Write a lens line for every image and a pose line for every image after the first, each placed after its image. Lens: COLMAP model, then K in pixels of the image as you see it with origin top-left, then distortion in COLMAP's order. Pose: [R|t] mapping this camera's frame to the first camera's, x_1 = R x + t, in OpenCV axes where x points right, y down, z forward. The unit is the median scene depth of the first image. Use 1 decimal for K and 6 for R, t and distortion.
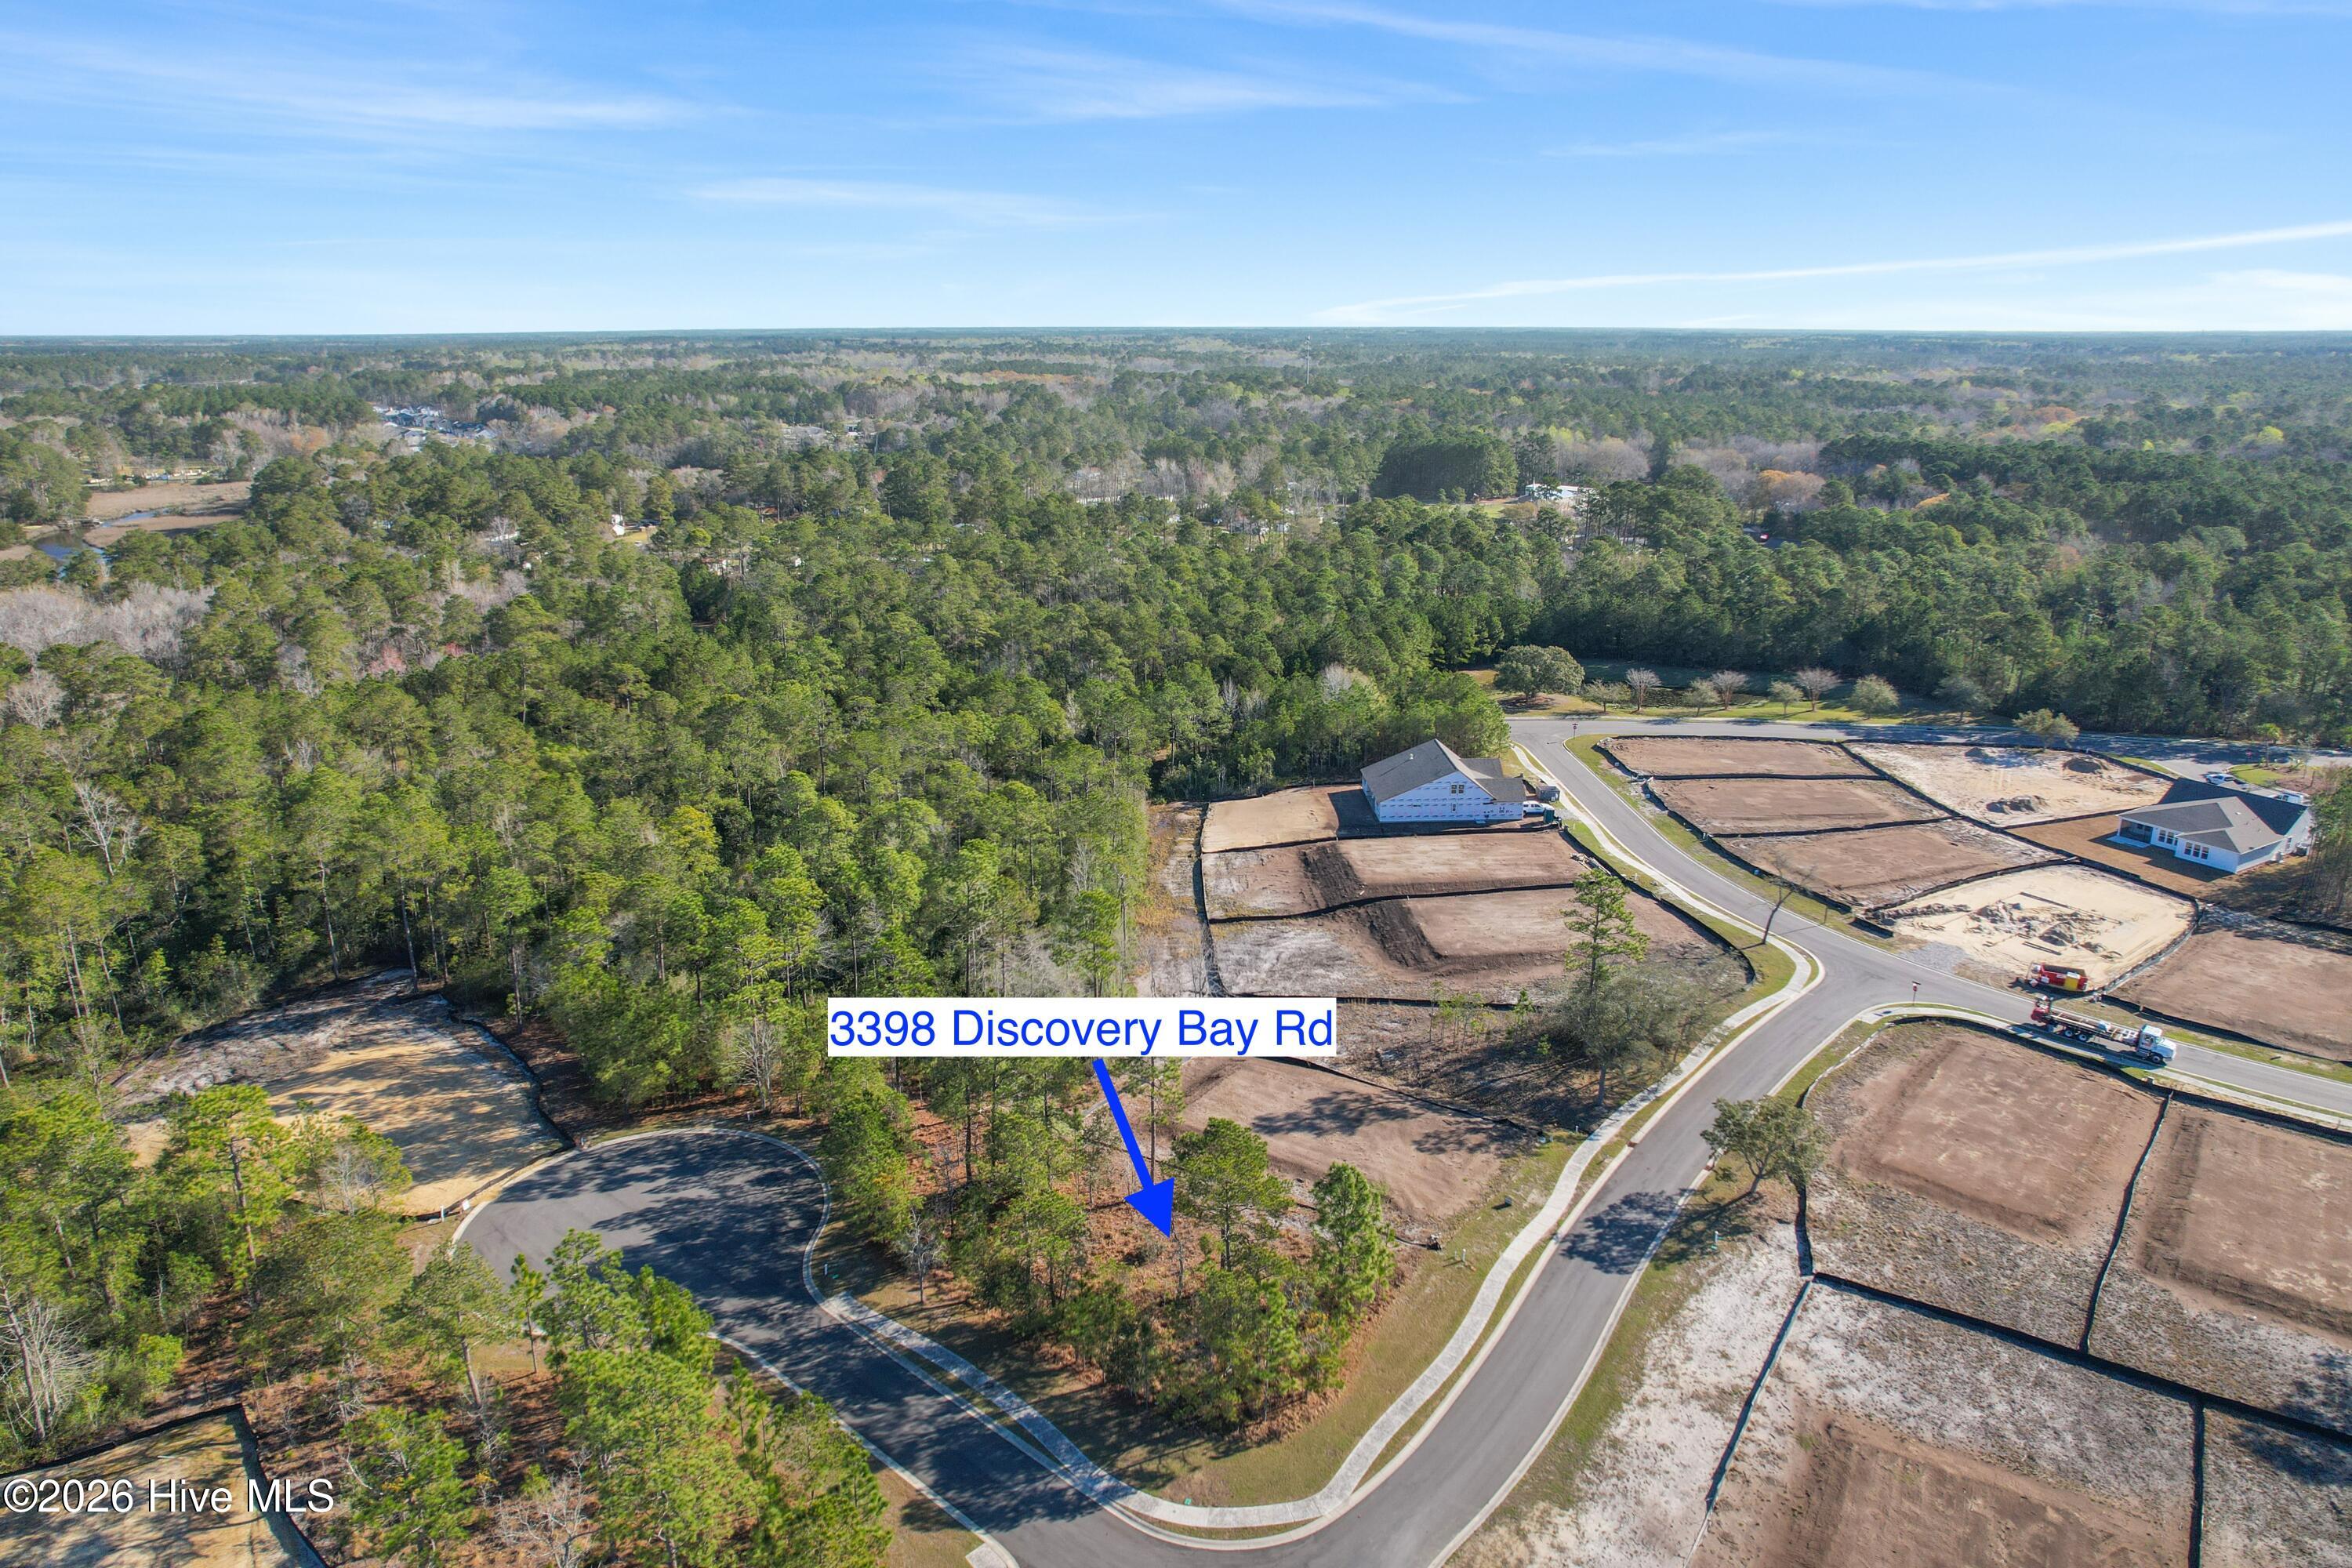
lens RADIAL K [[1536.4, 0, 1195.3], [0, 1536.4, 780.3], [0, 0, 1]] dist [-0.040283, 0.001700]
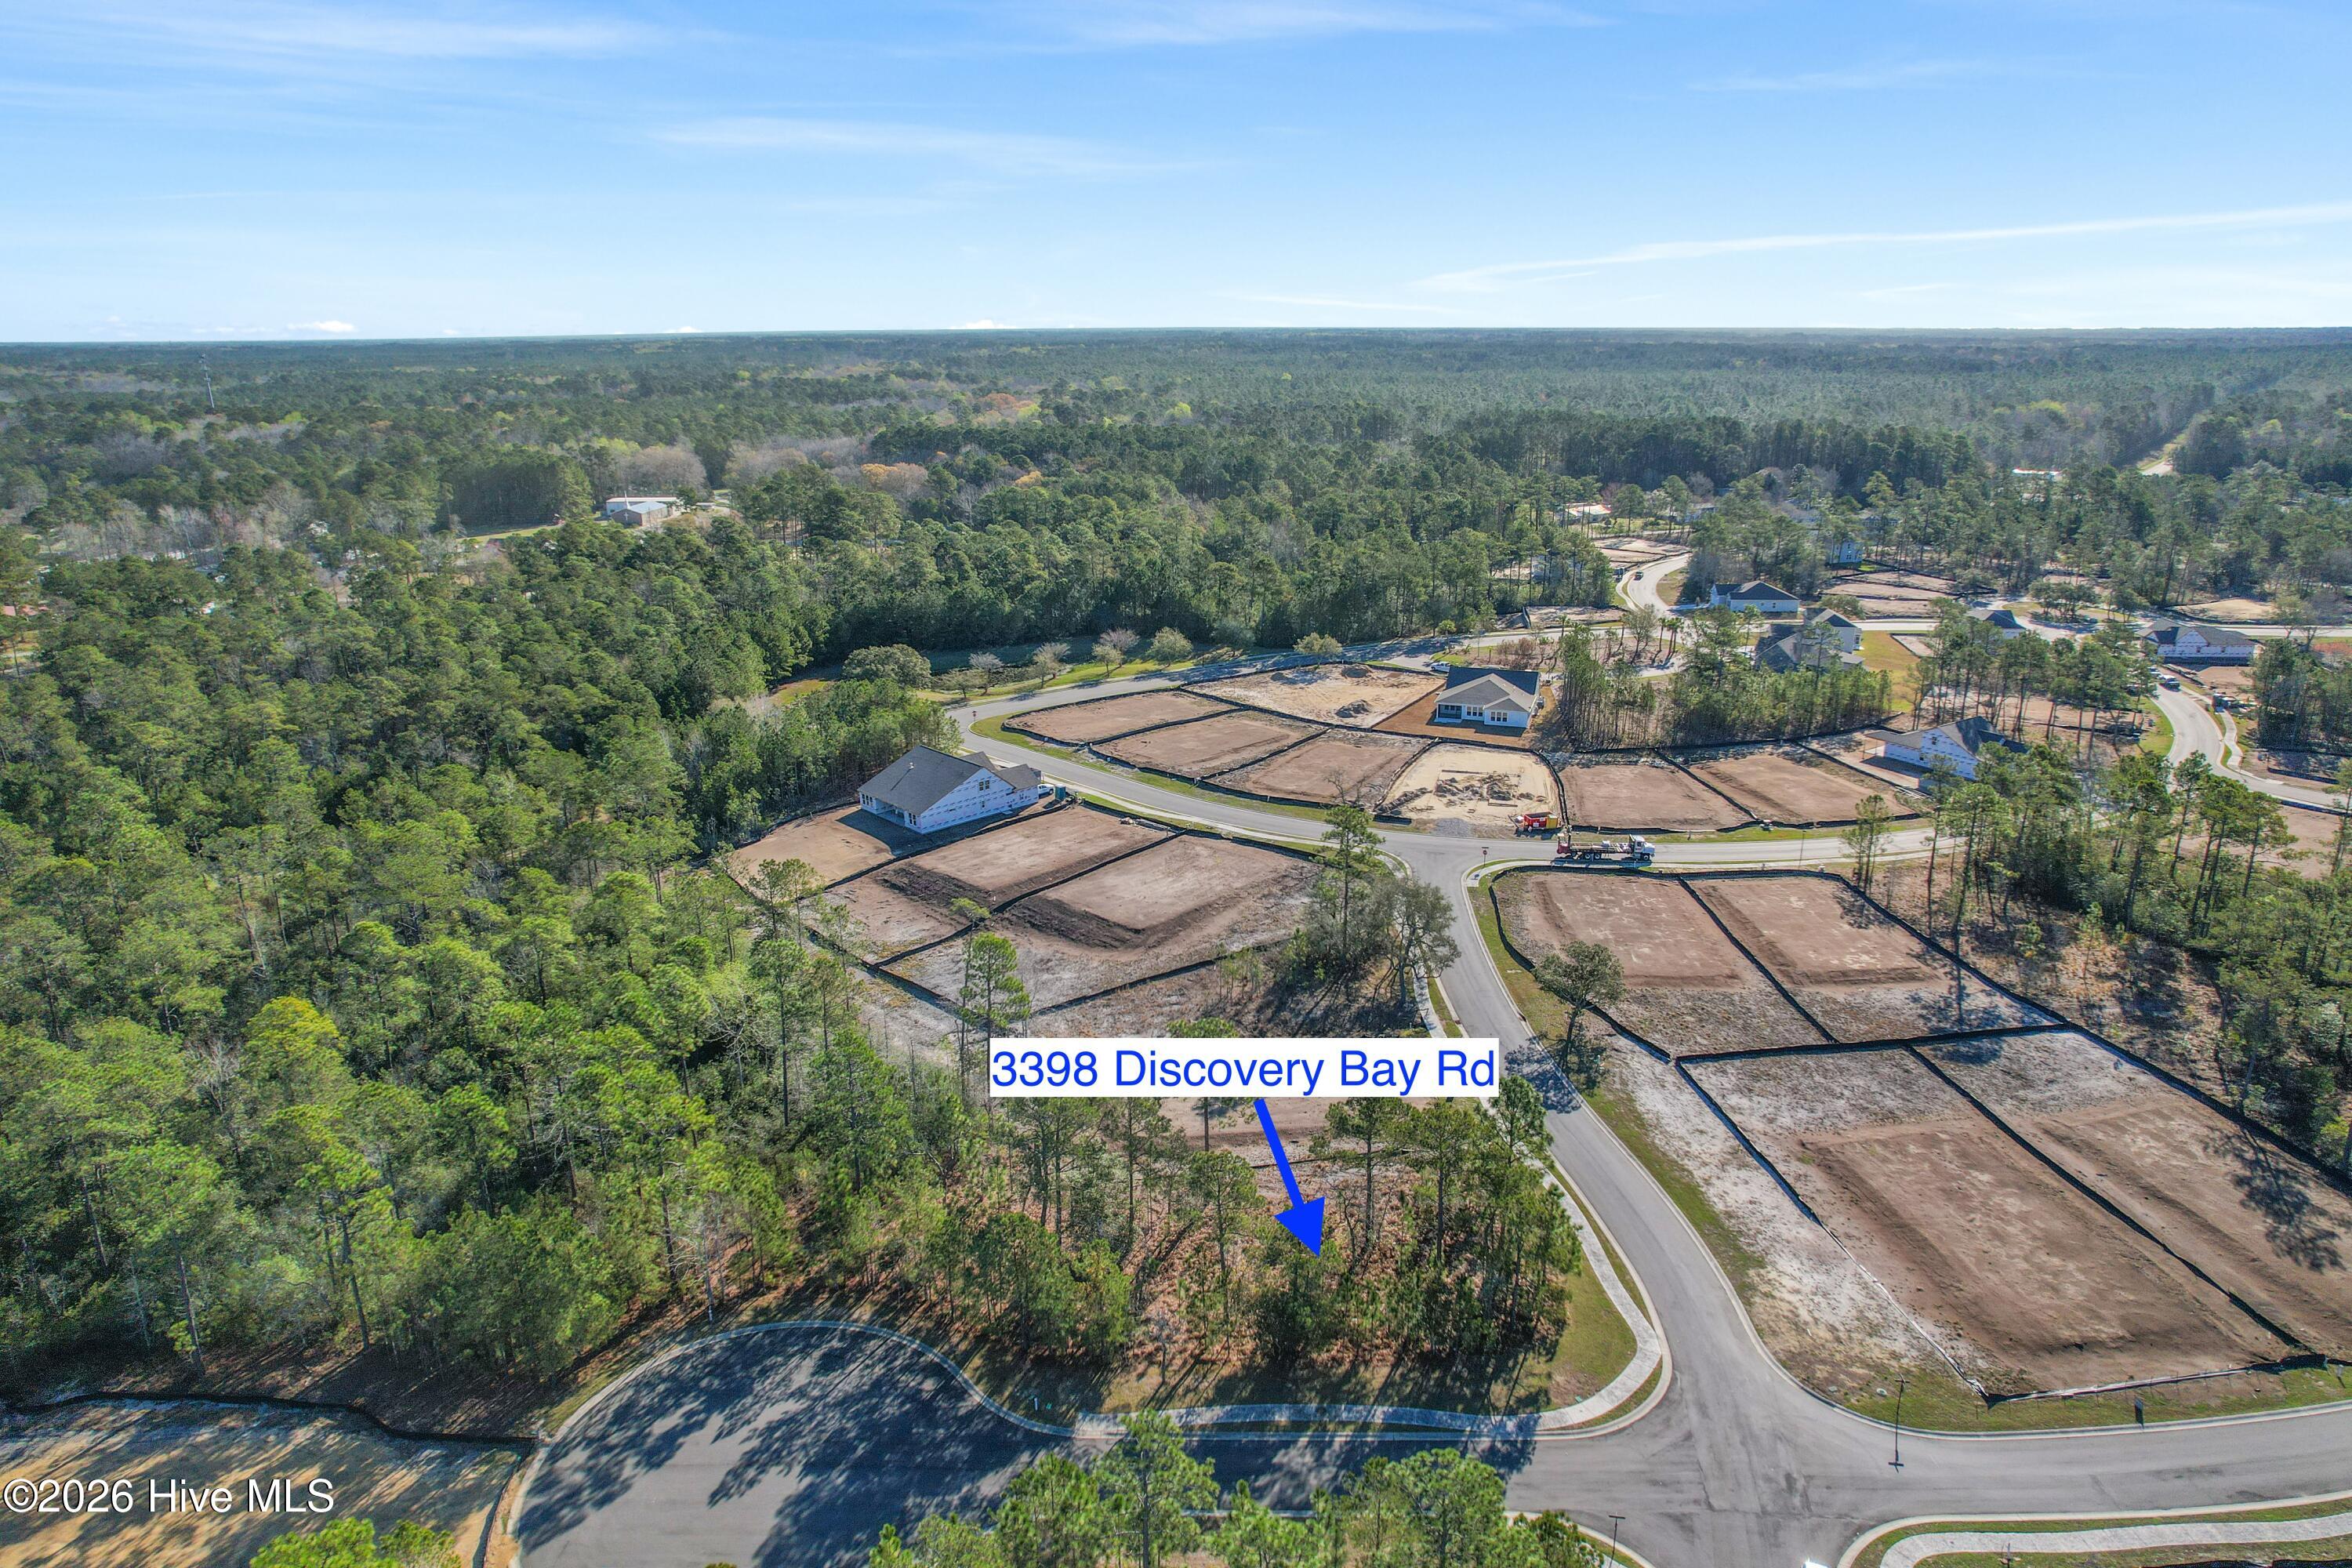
lens RADIAL K [[1504.0, 0, 1218.1], [0, 1504.0, 779.5], [0, 0, 1]] dist [-0.080170, 0.081224]
pose [[0.752753, -0.196321, 0.628347, -0.619260], [0.194481, 0.978212, 0.072647, -0.073663], [-0.628919, 0.067517, 0.774533, 0.238257]]
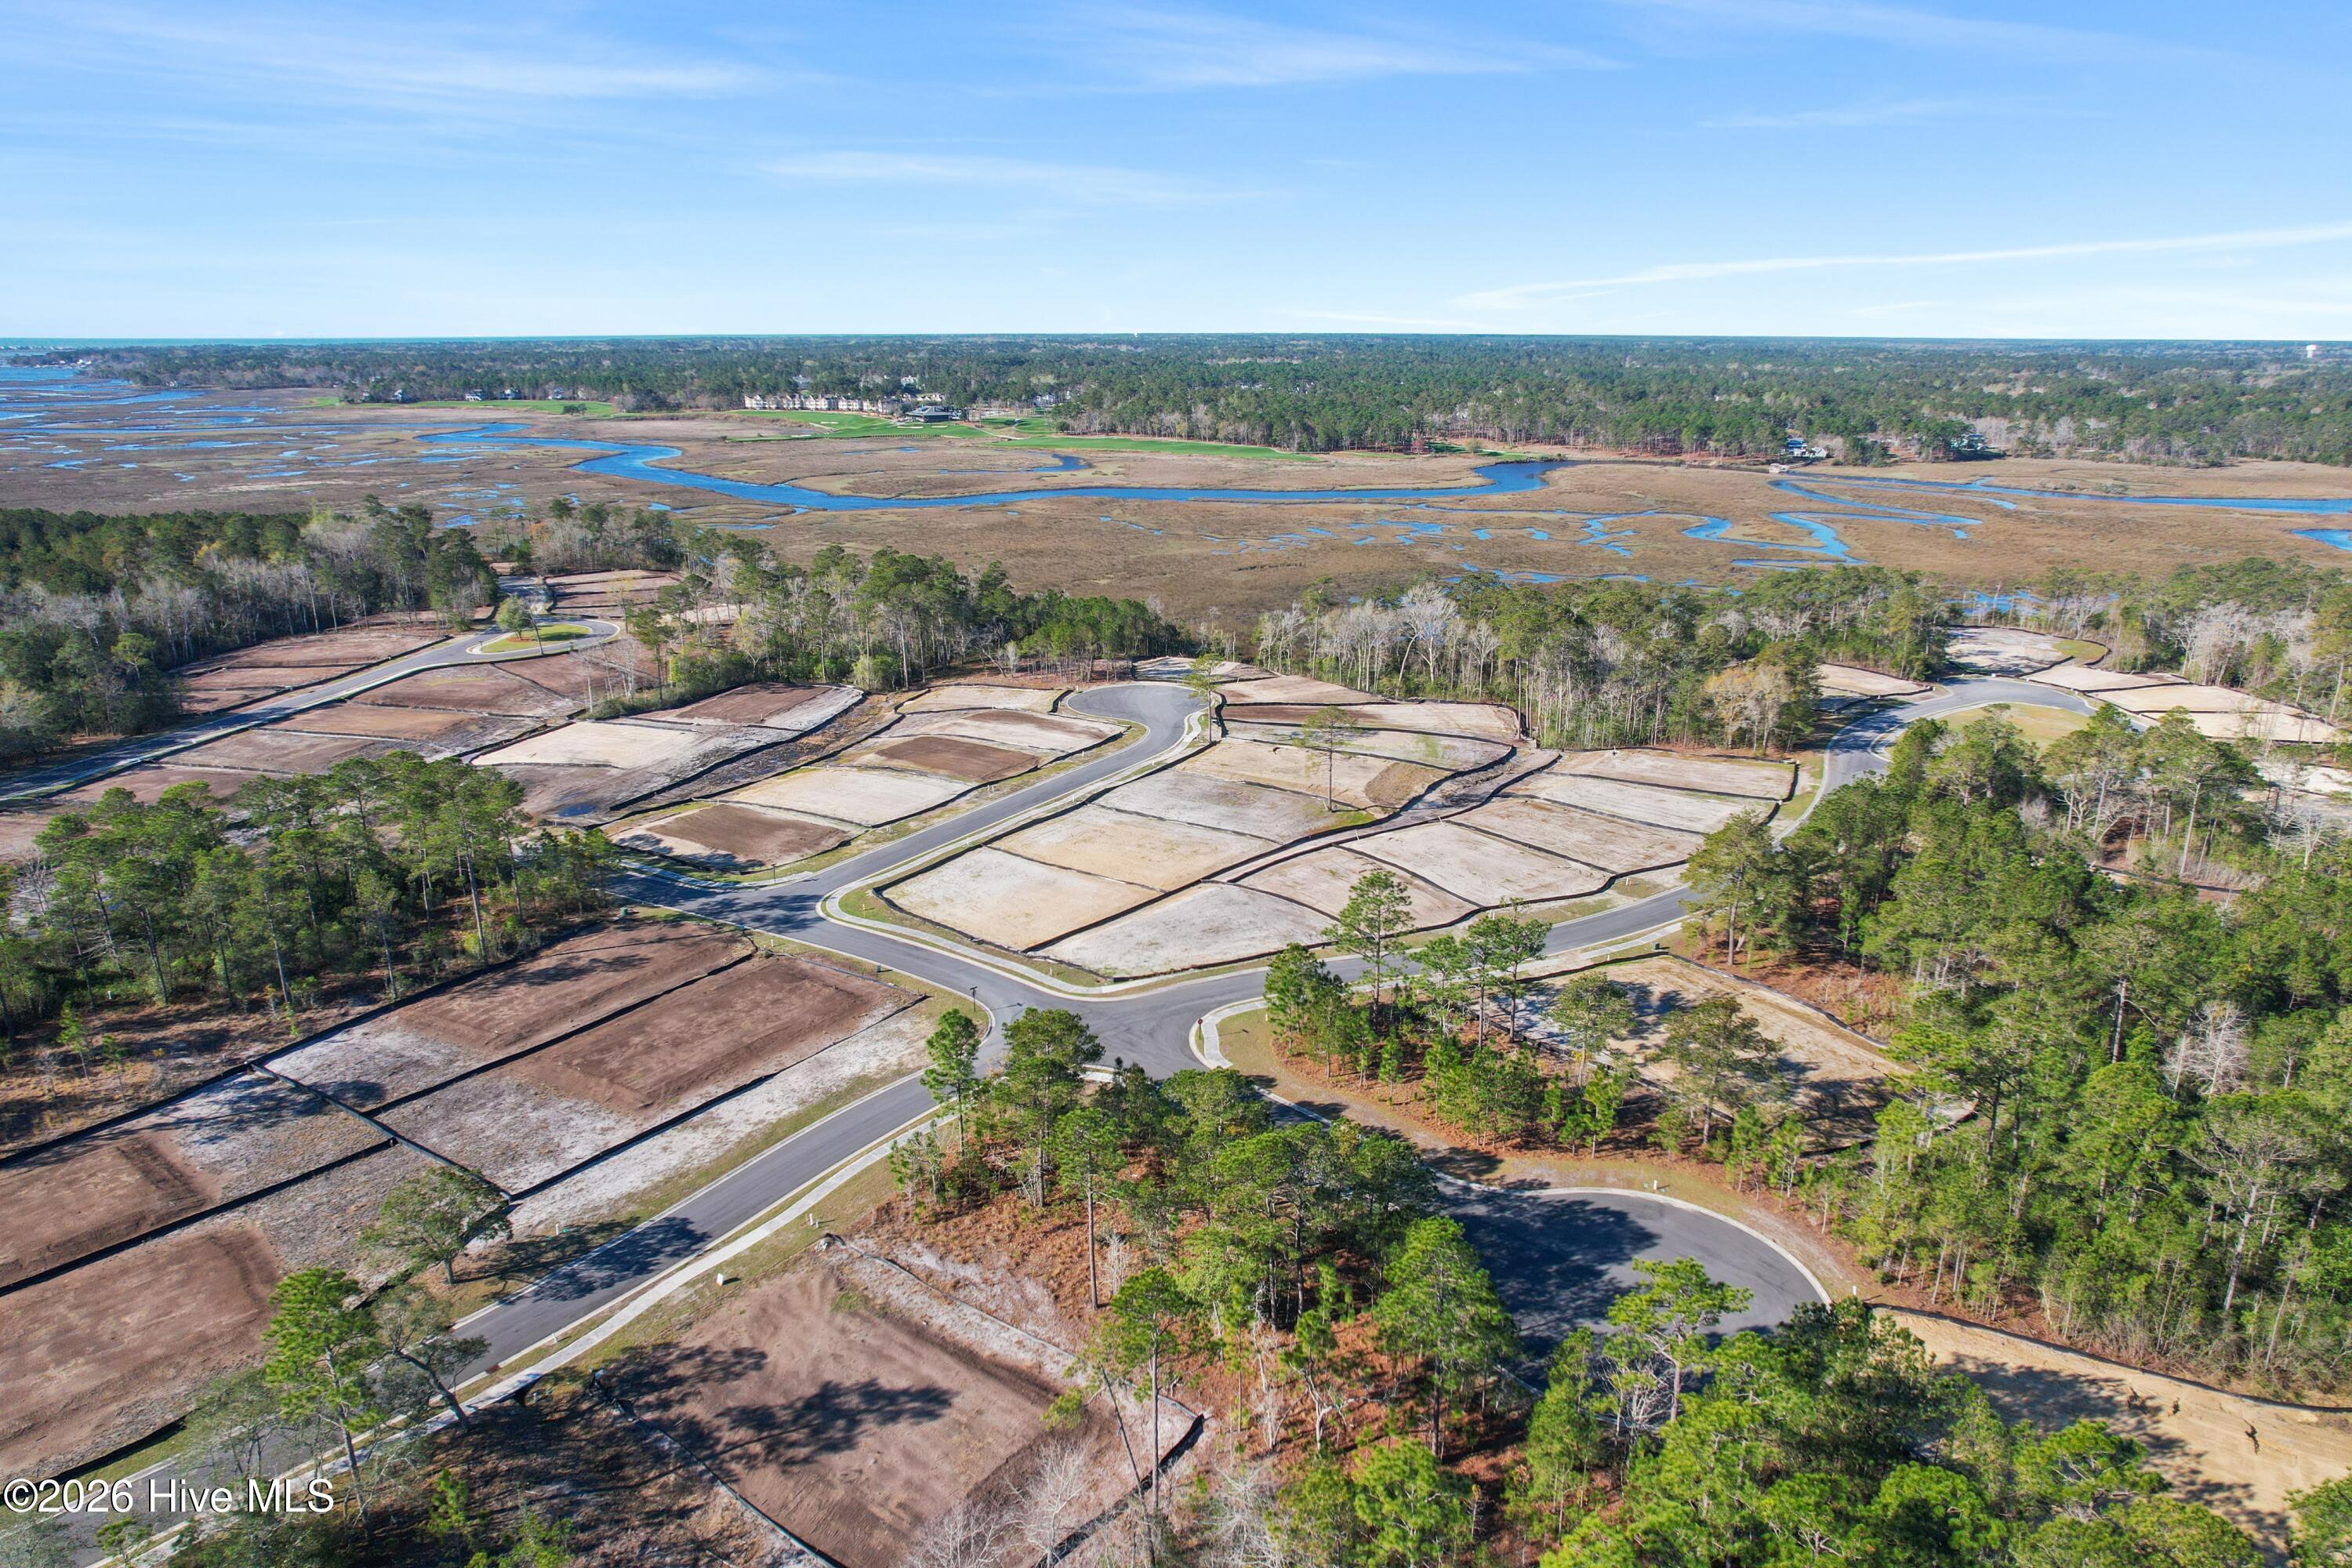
lens RADIAL K [[1495.1, 0, 1176.0], [0, 1495.1, 784.0], [0, 0, 1]] dist [-0.077615, 0.074865]
pose [[-0.998809, -0.013703, 0.046826, -0.121327], [0.014703, 0.830595, 0.556683, -0.505984], [-0.046522, 0.556709, -0.829404, 1.657352]]
